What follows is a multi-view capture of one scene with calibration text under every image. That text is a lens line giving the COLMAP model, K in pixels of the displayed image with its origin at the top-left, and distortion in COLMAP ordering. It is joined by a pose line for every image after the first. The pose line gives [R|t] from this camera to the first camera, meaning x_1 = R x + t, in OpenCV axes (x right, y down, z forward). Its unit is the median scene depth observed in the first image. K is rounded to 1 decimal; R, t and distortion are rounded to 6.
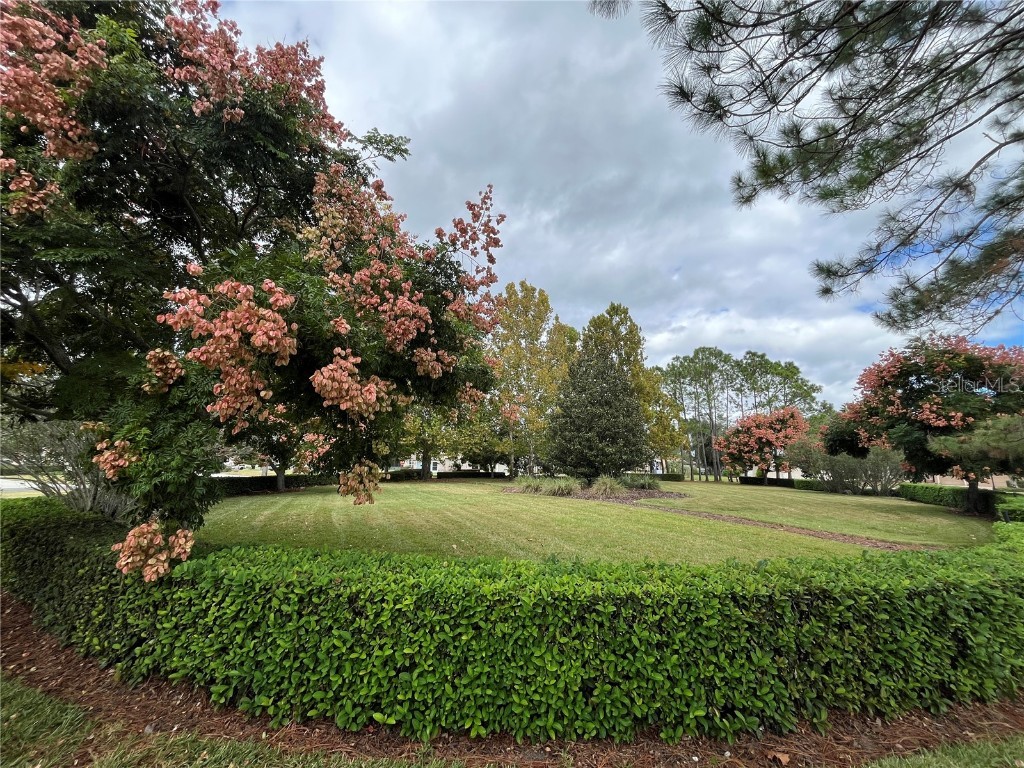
lens RADIAL K [[418.1, 0, 512.0], [0, 418.1, 384.0], [0, 0, 1]] dist [0.002489, 0.000891]
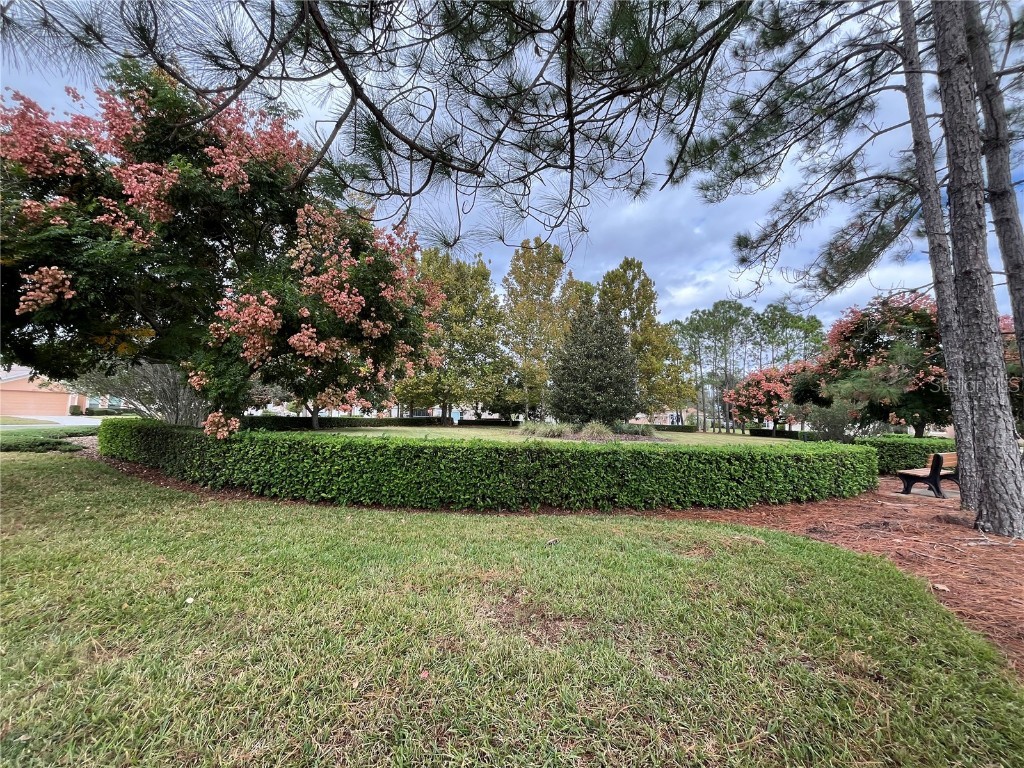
lens RADIAL K [[415.9, 0, 512.0], [0, 415.9, 384.0], [0, 0, 1]] dist [0.008062, -0.000066]
pose [[0.997048, 0.008512, -0.076309, 0.475177], [0.000023, 0.993804, 0.111146, -0.017142], [0.076782, -0.110820, 0.990870, -0.591231]]
